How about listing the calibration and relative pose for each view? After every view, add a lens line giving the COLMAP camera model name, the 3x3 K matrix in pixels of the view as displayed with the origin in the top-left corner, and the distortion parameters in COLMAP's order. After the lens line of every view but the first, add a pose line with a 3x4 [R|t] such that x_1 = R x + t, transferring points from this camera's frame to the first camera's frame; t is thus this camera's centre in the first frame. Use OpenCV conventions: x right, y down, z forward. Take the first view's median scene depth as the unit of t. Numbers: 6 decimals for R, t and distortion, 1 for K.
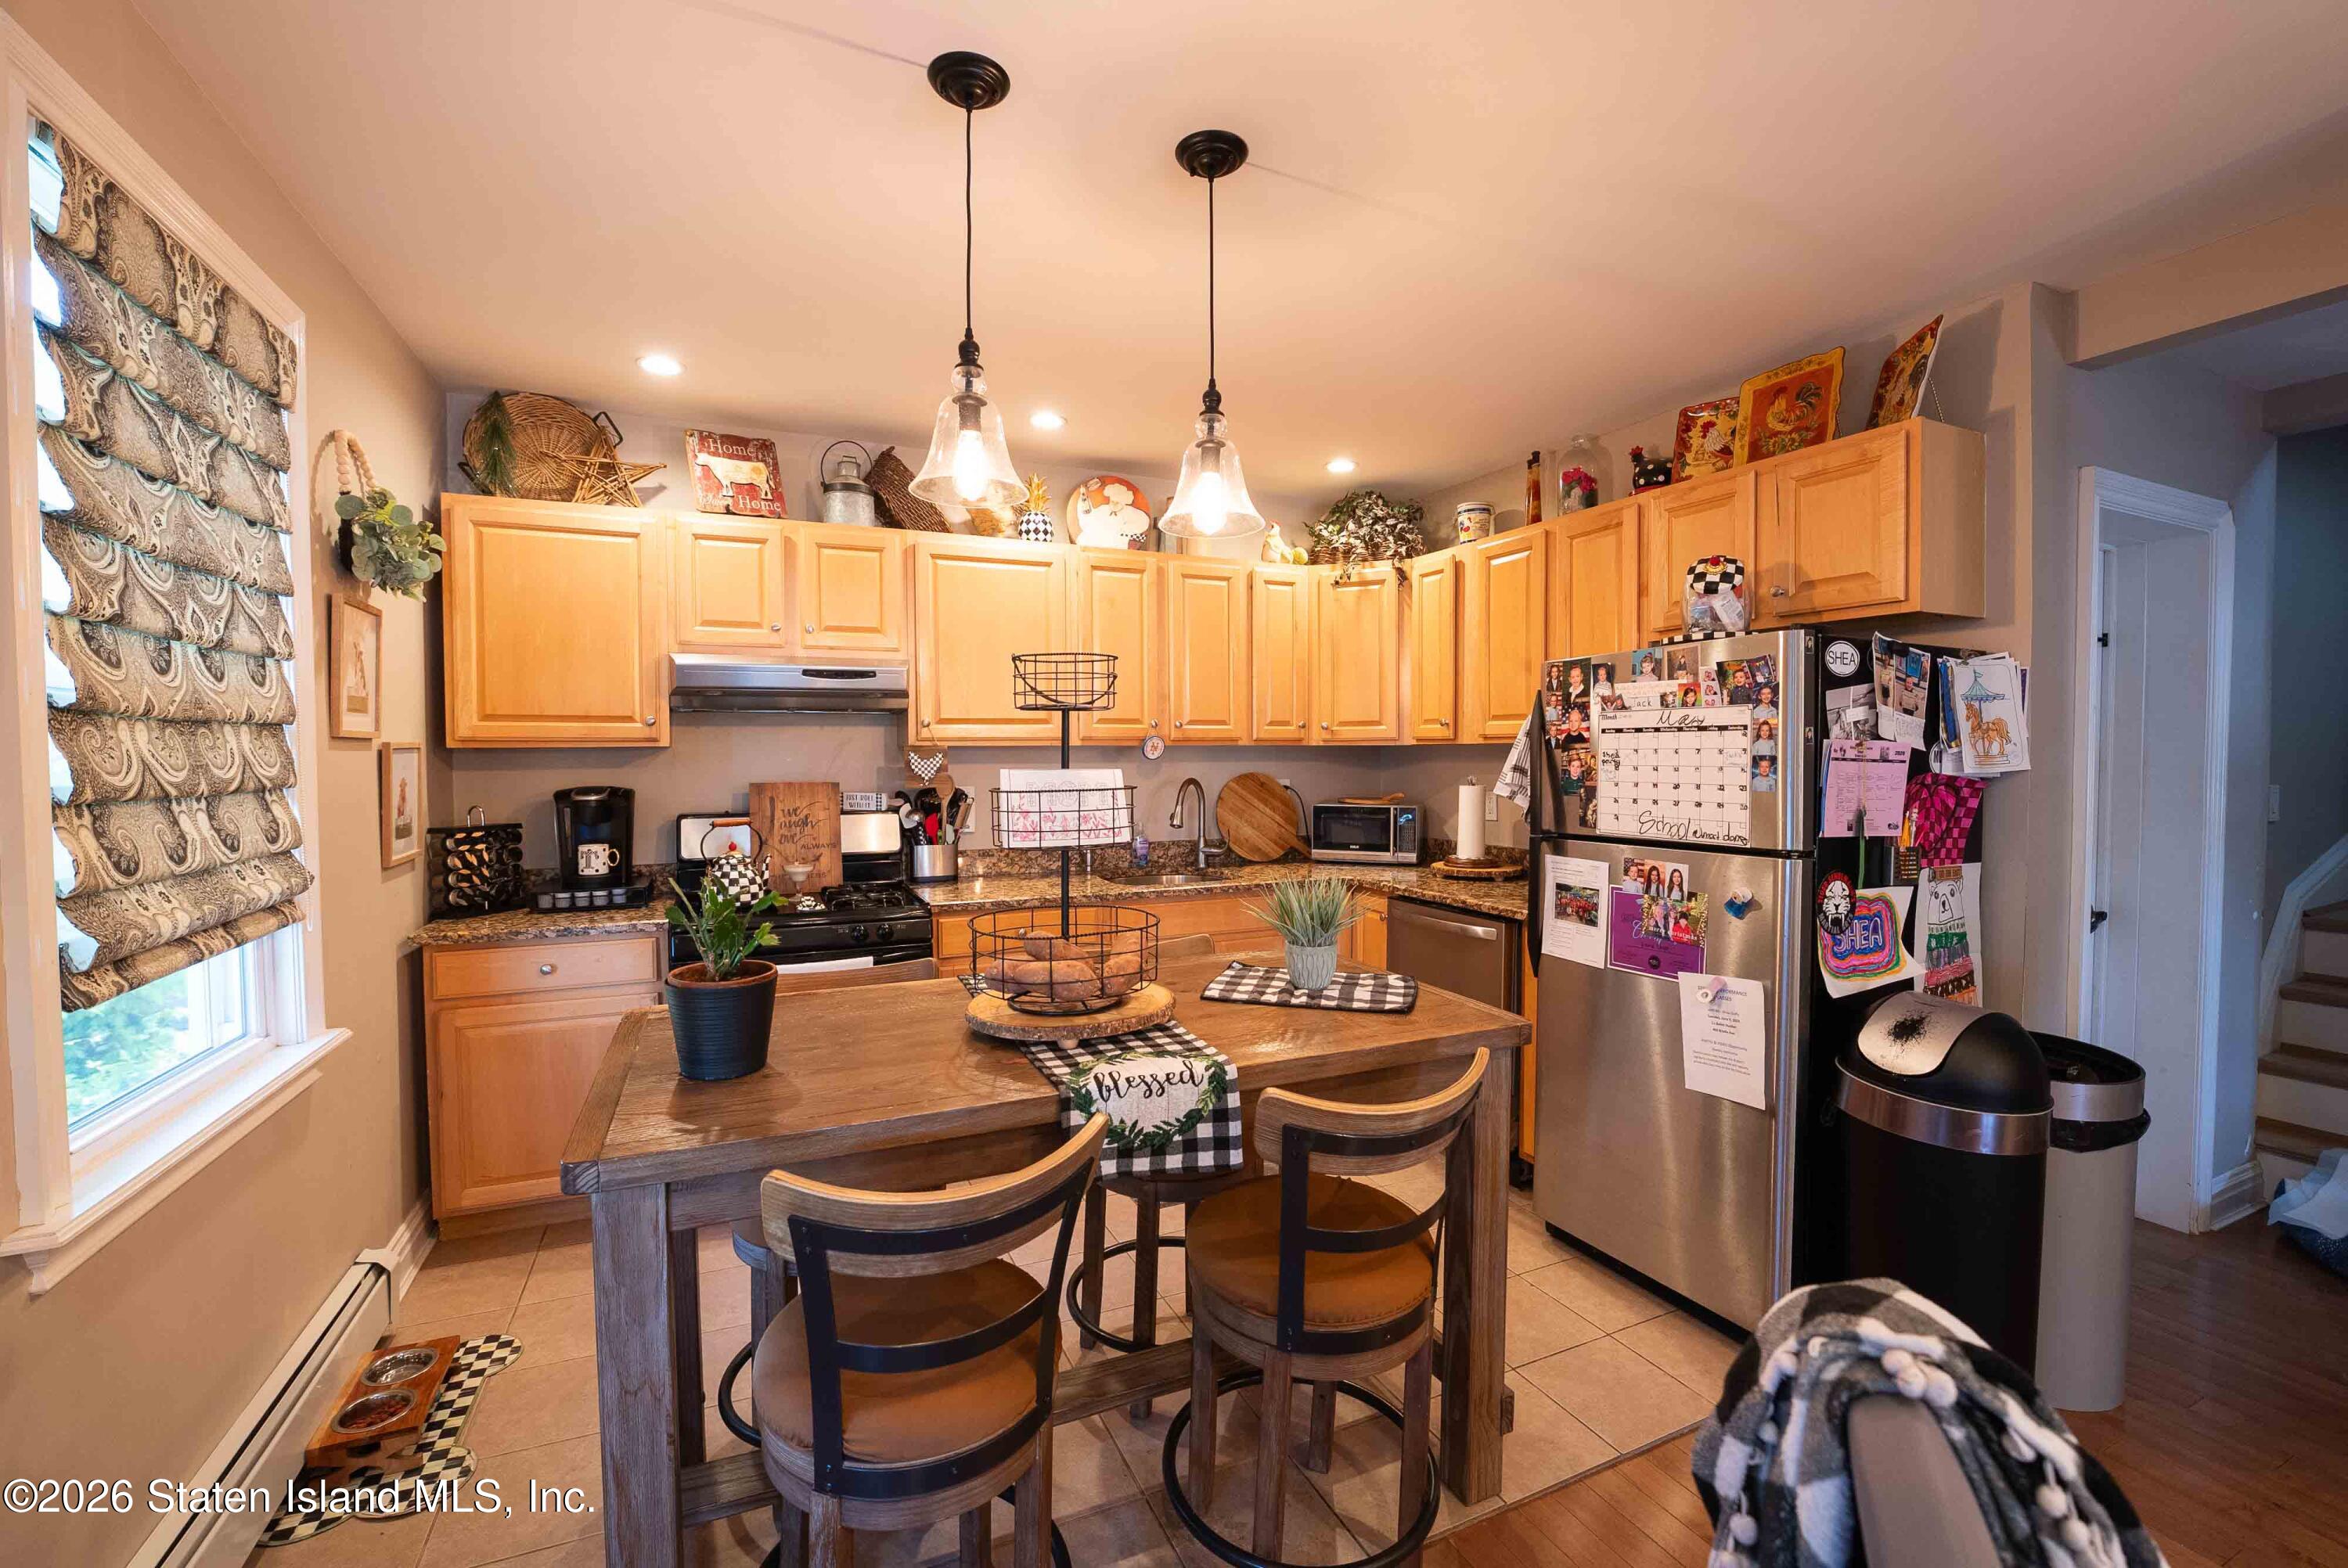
lens RADIAL K [[963.6, 0, 1179.6], [0, 963.6, 784.0], [0, 0, 1]] dist [-0.025765, -0.000074]
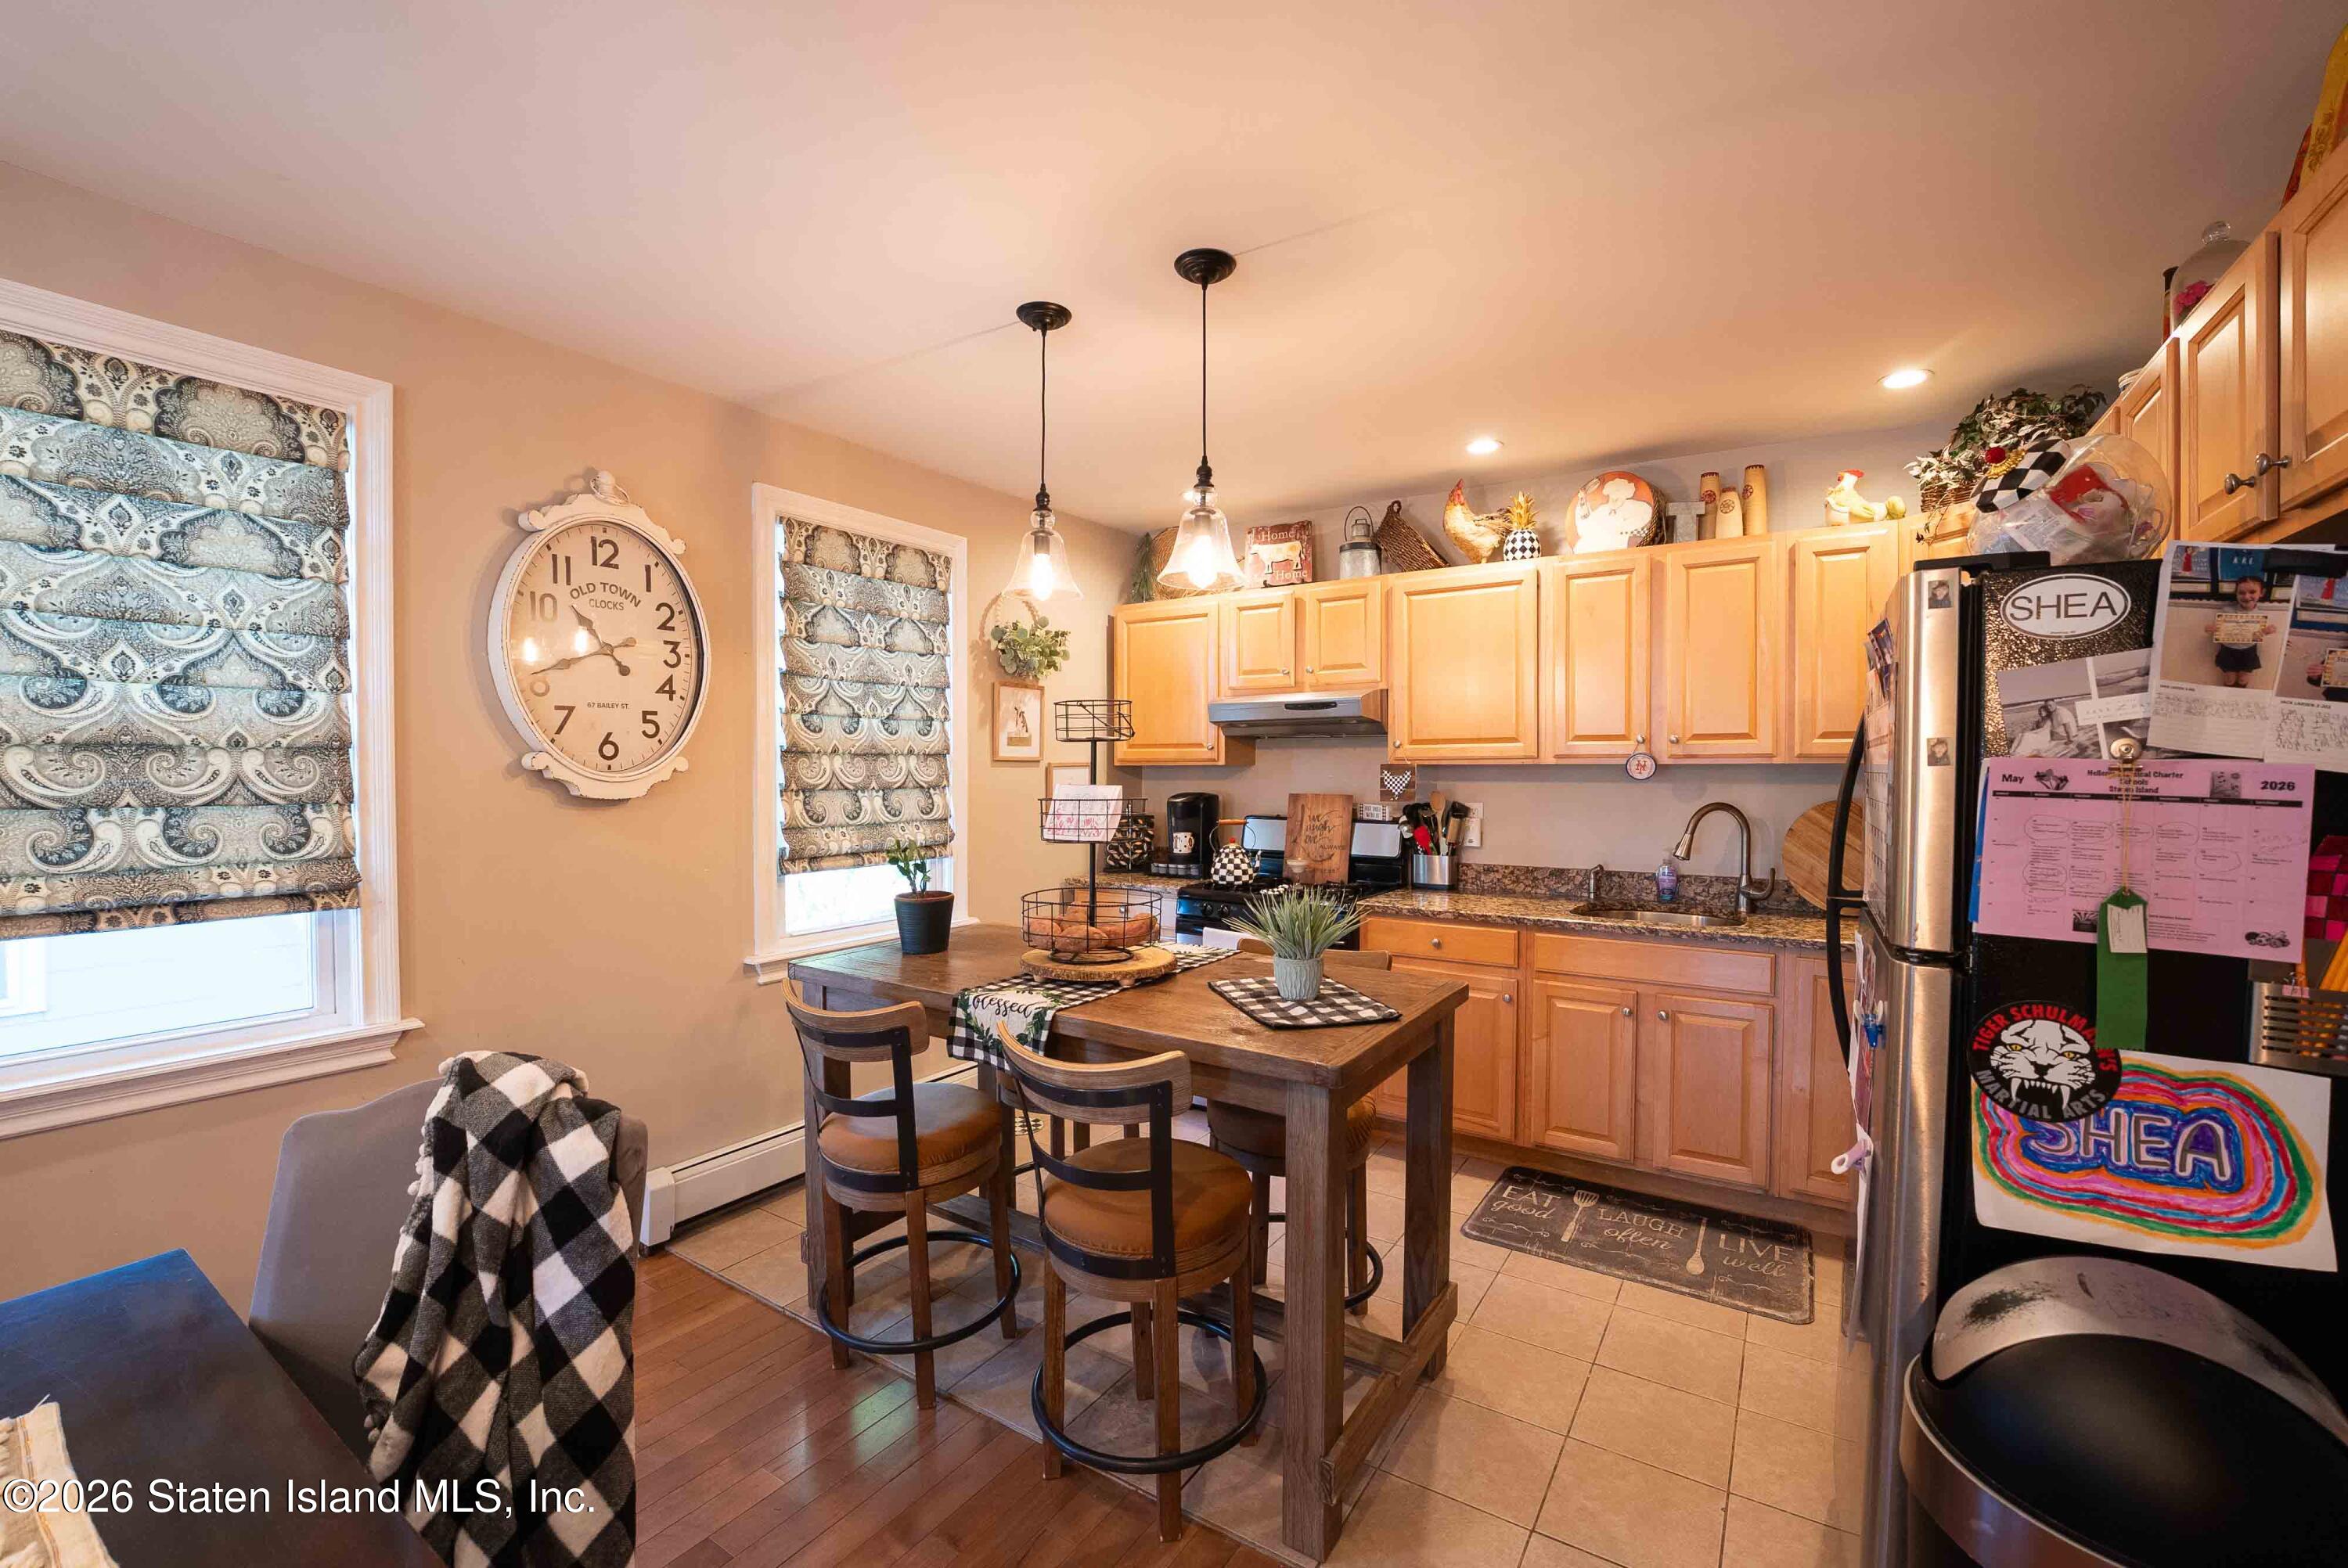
lens RADIAL K [[963.6, 0, 1179.6], [0, 963.6, 784.0], [0, 0, 1]] dist [-0.025765, -0.000074]
pose [[0.538873, 0.018017, -0.842194, 0.707568], [-0.030987, 0.999519, 0.001556, -0.014239], [0.841817, 0.025258, 0.539172, 0.241075]]
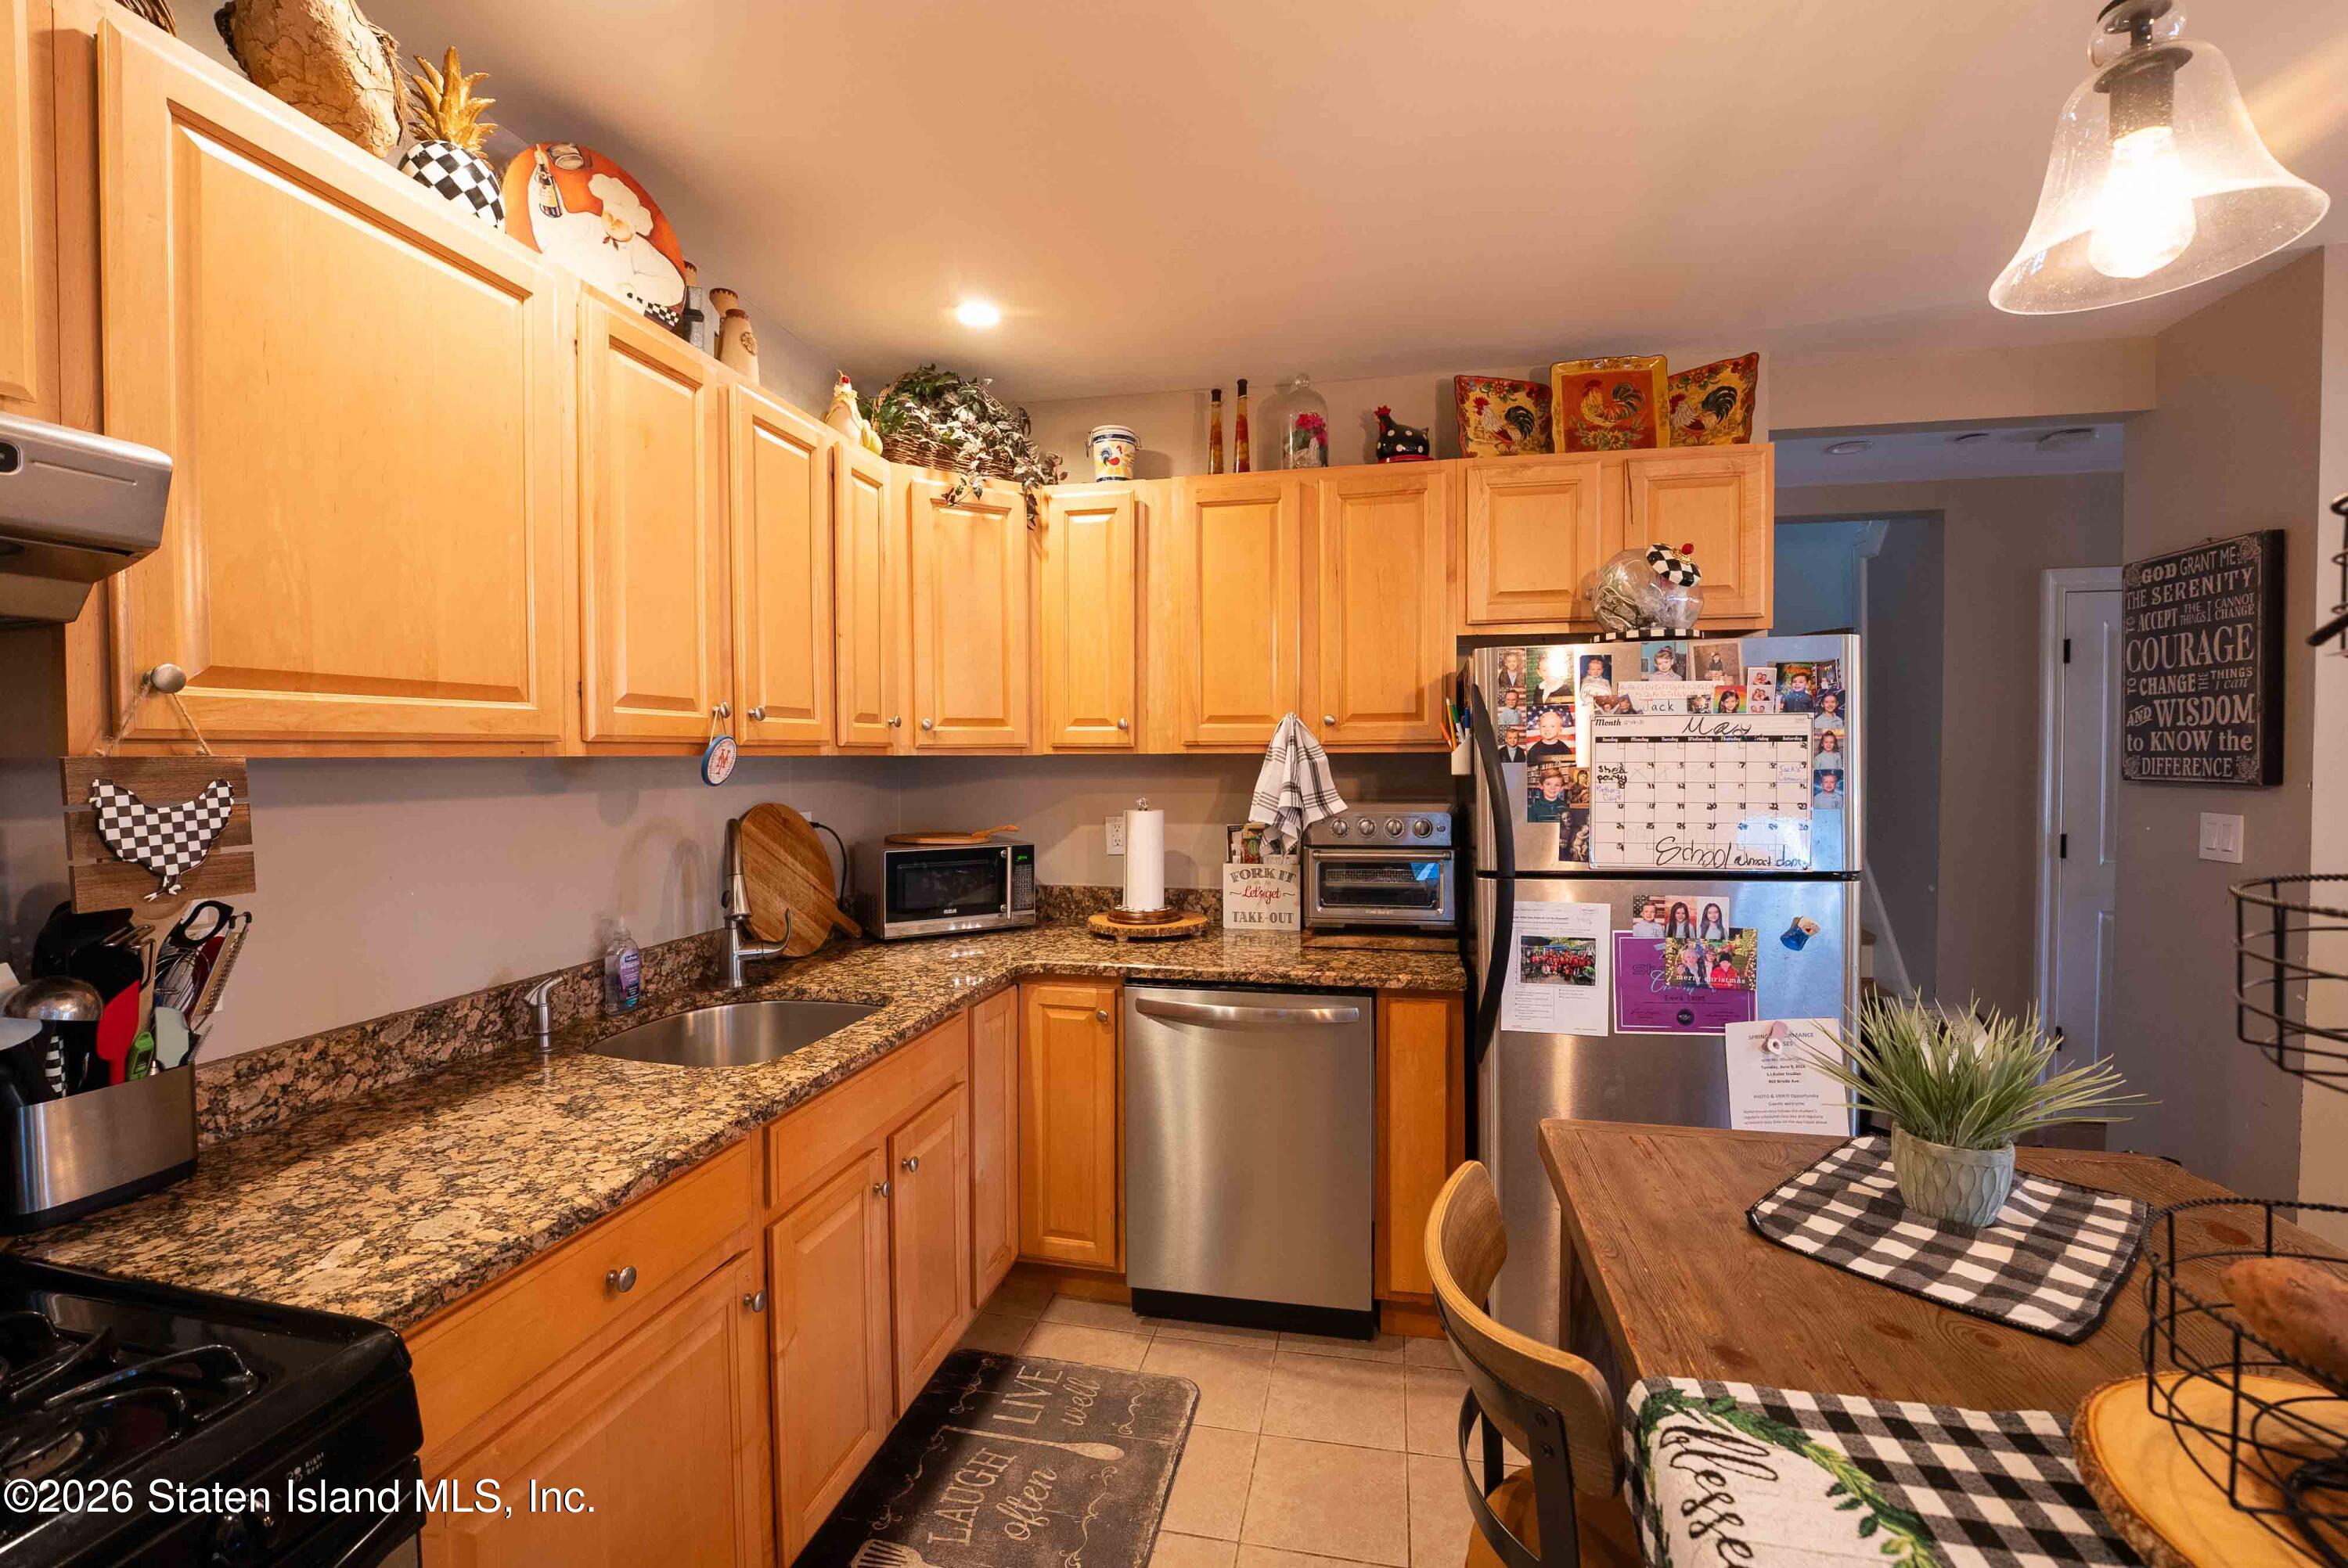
lens RADIAL K [[975.6, 0, 1170.4], [0, 975.6, 782.1], [0, 0, 1]] dist [-0.025832, -0.000160]
pose [[0.600282, -0.020978, 0.799513, -0.404627], [0.029236, 0.999563, 0.004277, -0.032699], [-0.799254, 0.020808, 0.600633, 0.770825]]
